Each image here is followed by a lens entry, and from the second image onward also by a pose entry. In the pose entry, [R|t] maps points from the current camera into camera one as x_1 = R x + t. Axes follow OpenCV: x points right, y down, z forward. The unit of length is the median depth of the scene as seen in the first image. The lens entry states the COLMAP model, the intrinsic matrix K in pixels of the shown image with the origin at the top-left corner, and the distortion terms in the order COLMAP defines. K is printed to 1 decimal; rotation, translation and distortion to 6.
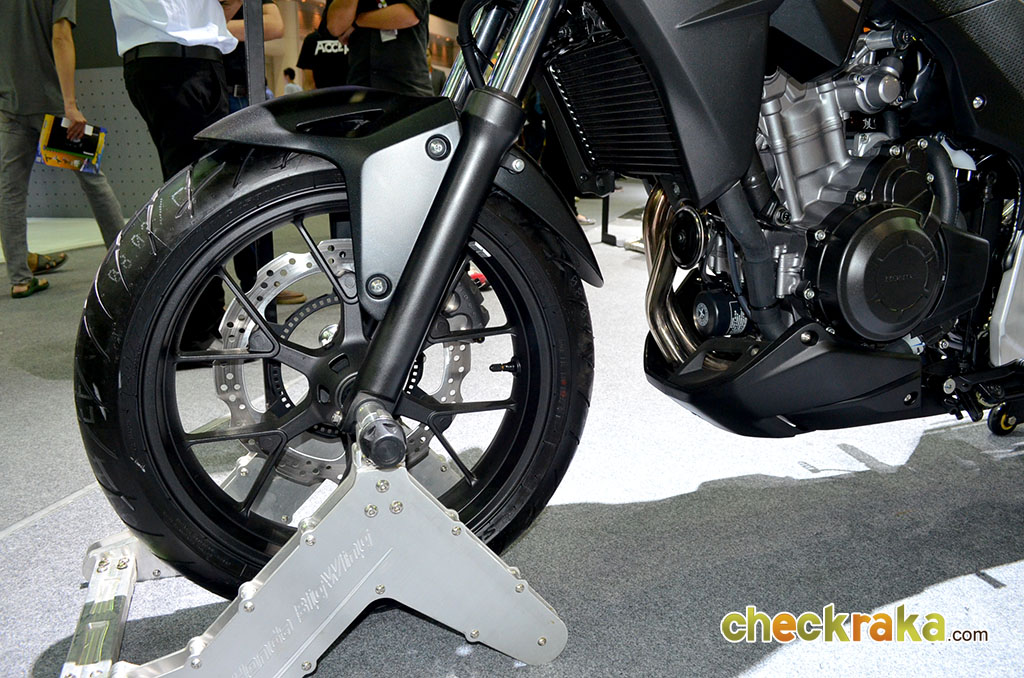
lens RADIAL K [[815.0, 0, 513.1], [0, 815.0, 332.0], [0, 0, 1]] dist [-0.089058, 0.020769]
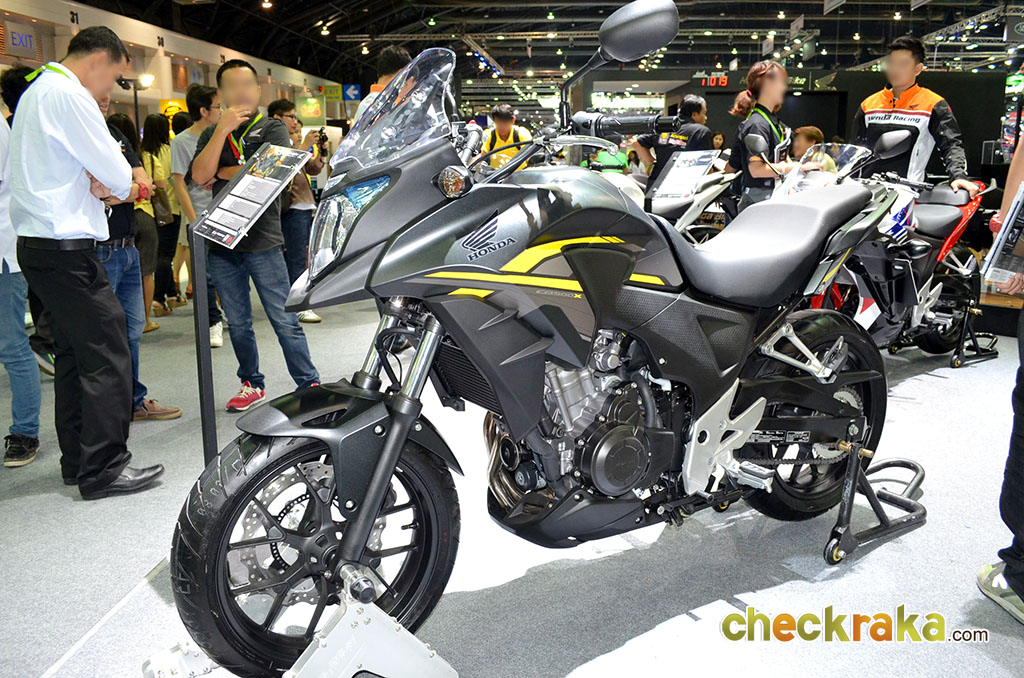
lens RADIAL K [[815.0, 0, 515.0], [0, 815.0, 345.2], [0, 0, 1]] dist [-0.089058, 0.020769]
pose [[0.974712, -0.052061, 0.217314, -0.143734], [0.059716, 0.997800, -0.028804, -0.272834], [-0.215336, 0.041053, 0.975677, -0.721791]]
